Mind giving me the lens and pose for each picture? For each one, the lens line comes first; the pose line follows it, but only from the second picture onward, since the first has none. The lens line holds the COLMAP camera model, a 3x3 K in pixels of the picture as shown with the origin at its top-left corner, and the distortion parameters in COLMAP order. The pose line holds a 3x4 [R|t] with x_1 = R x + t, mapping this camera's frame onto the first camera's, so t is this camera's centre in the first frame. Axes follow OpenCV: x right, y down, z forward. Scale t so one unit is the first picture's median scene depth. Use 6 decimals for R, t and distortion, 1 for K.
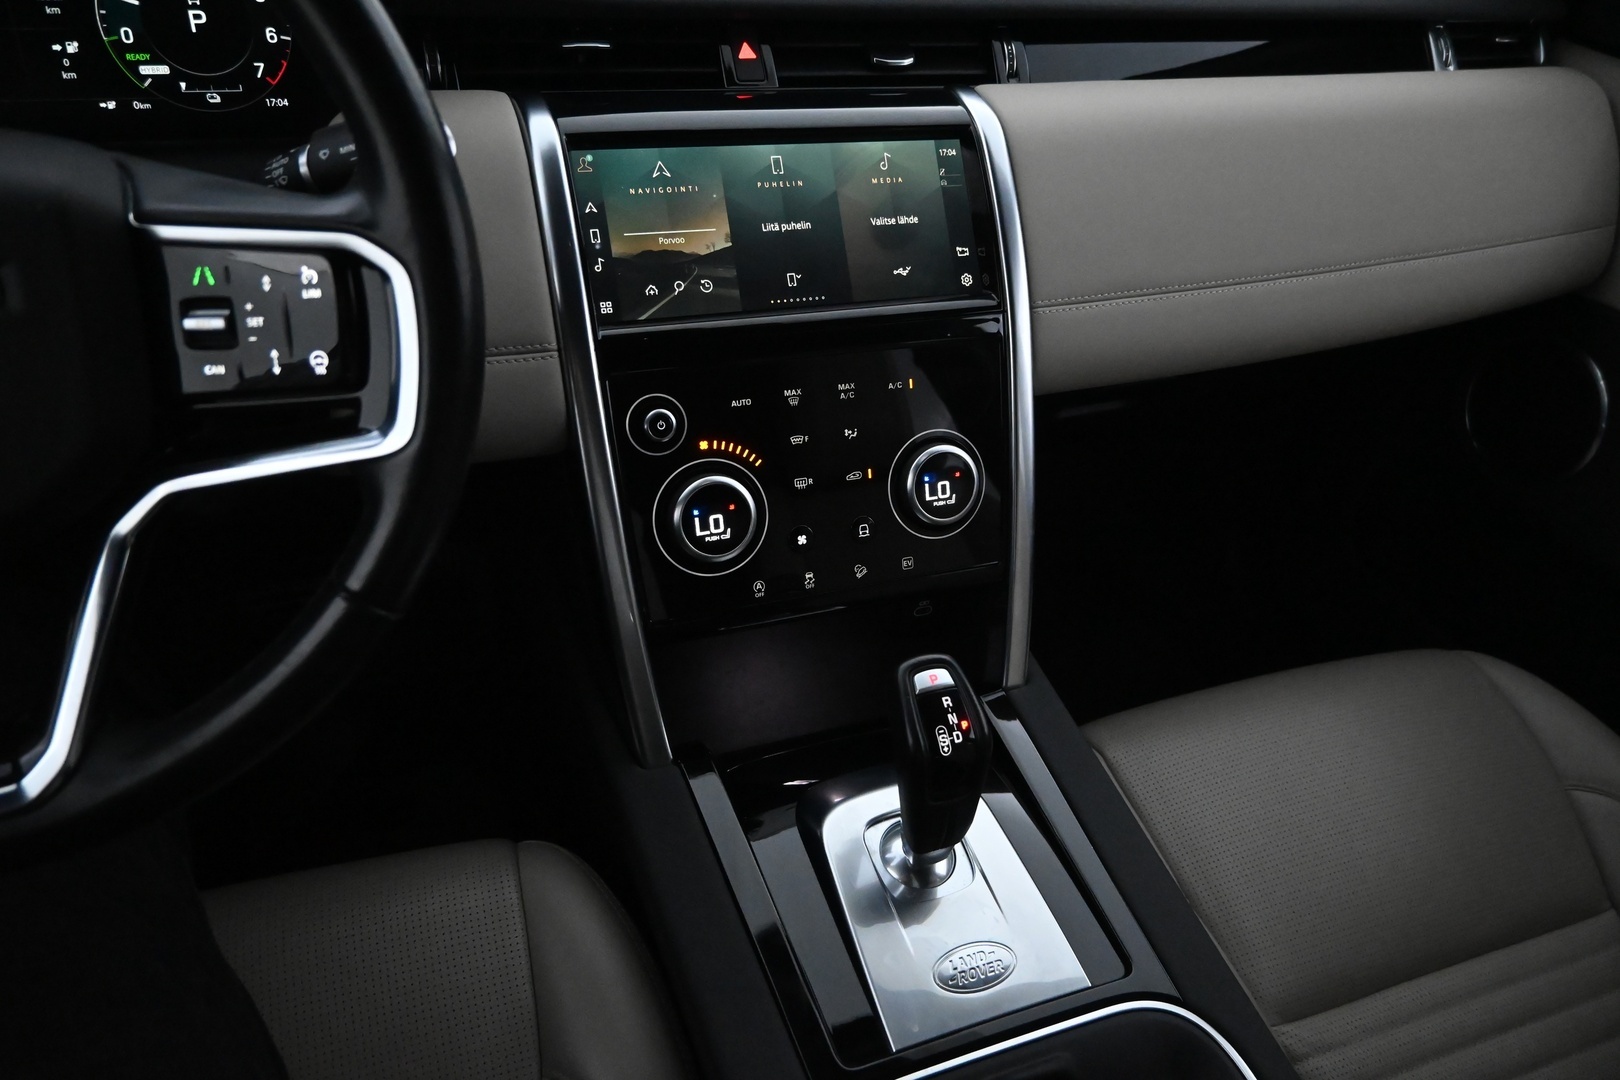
lens RADIAL K [[1105.8, 0, 810.0], [0, 1105.8, 540.0], [0, 0, 1]] dist [-0.006707, 0.003762]
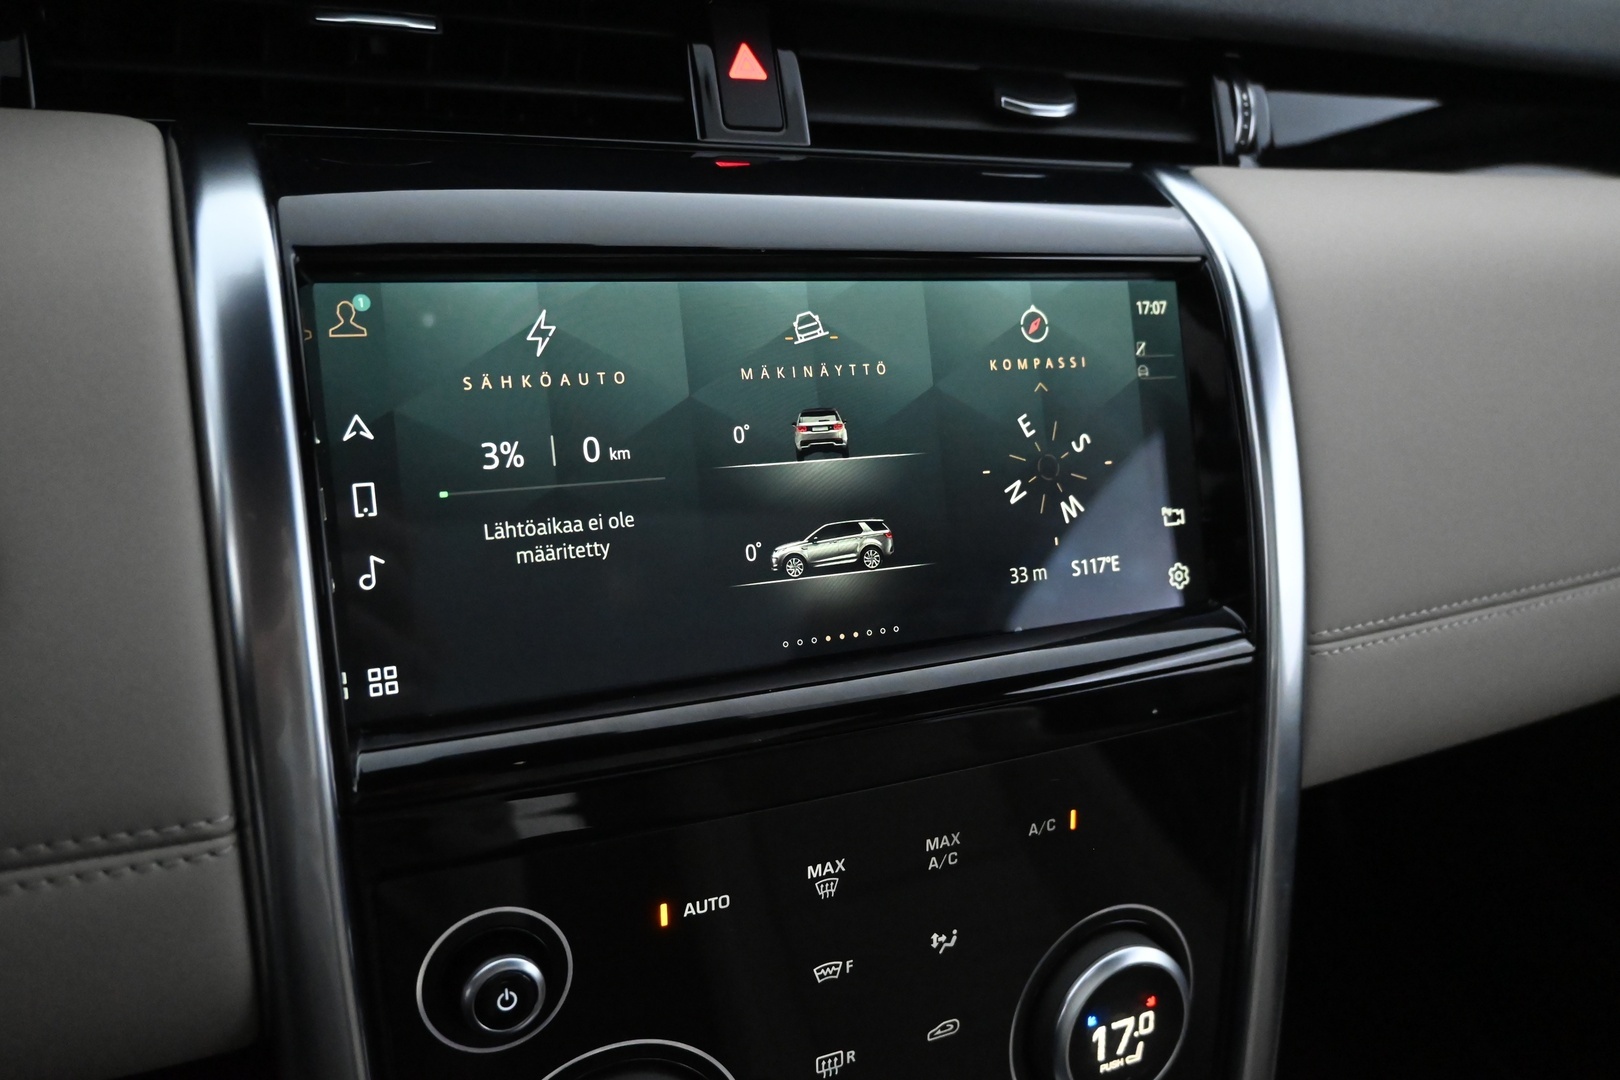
lens RADIAL K [[1243.3, 0, 810.0], [0, 1243.3, 540.0], [0, 0, 1]] dist [-0.009512, 0.001239]
pose [[0.993629, 0.053189, 0.099358, -0.077292], [-0.050836, 0.998367, -0.026070, -0.250595], [-0.100582, 0.020853, 0.994710, 0.527753]]
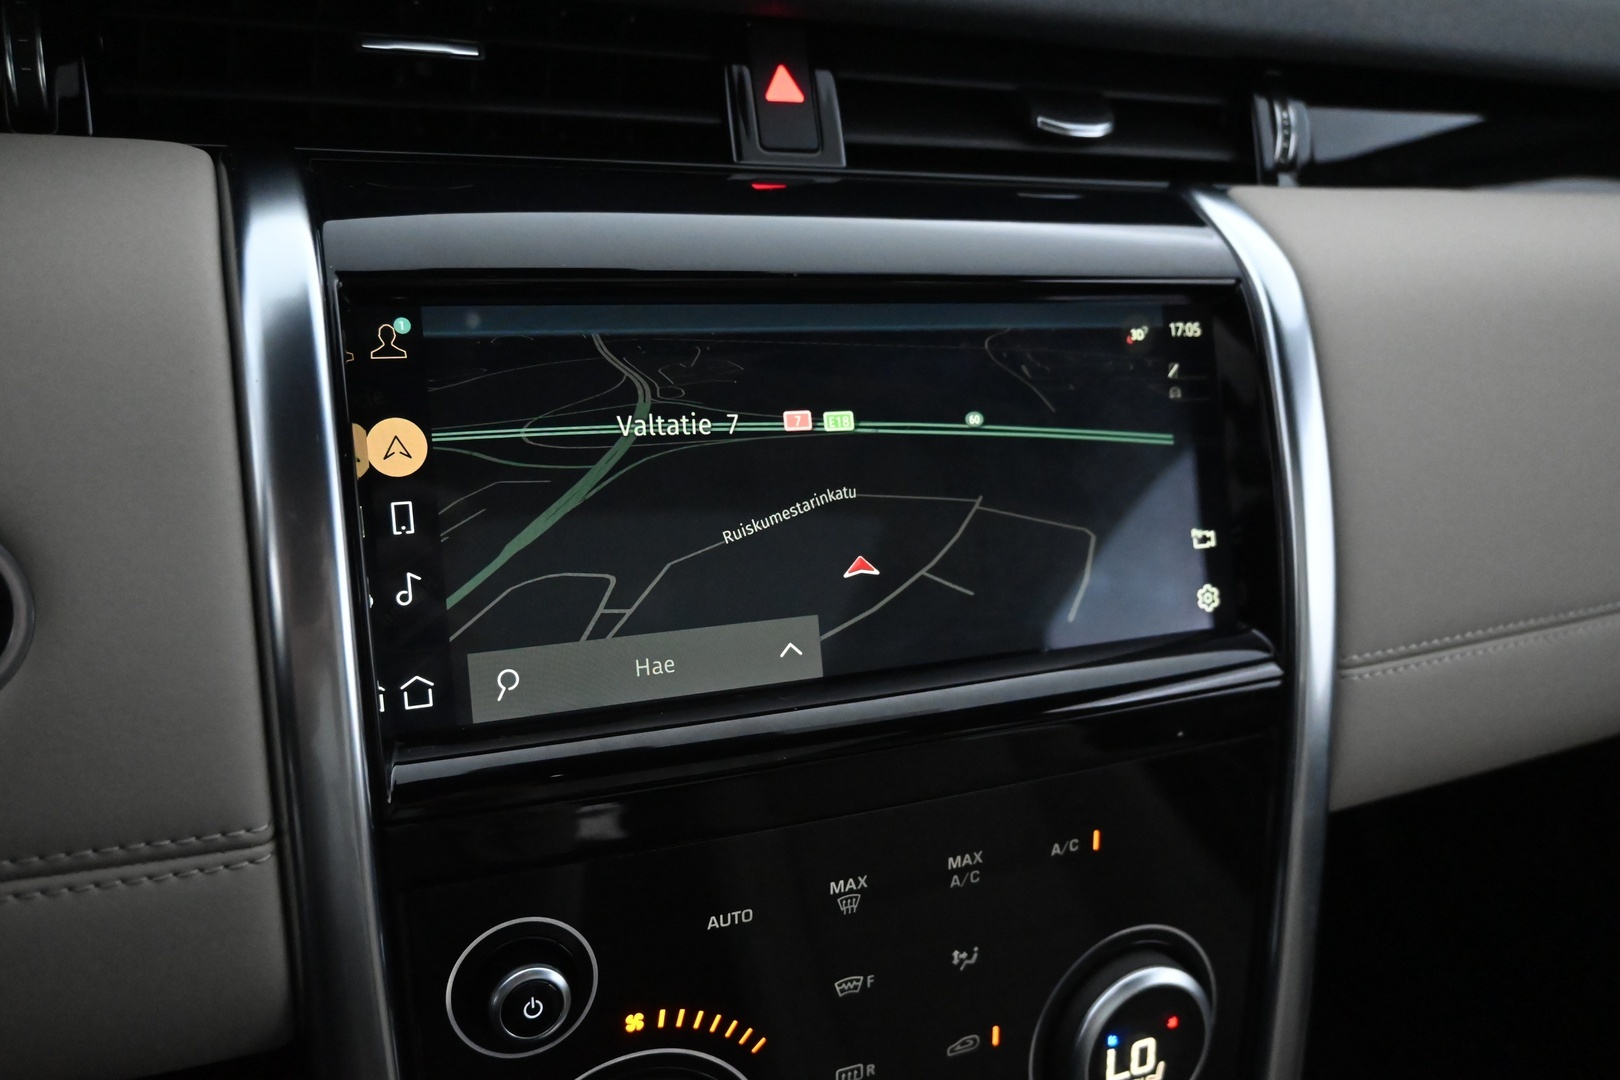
lens RADIAL K [[1243.3, 0, 810.0], [0, 1243.3, 540.0], [0, 0, 1]] dist [-0.009512, 0.001239]
pose [[0.995570, 0.067755, 0.065185, -0.072502], [-0.066635, 0.997592, -0.019209, -0.261273], [-0.066329, 0.014780, 0.997688, 0.520442]]
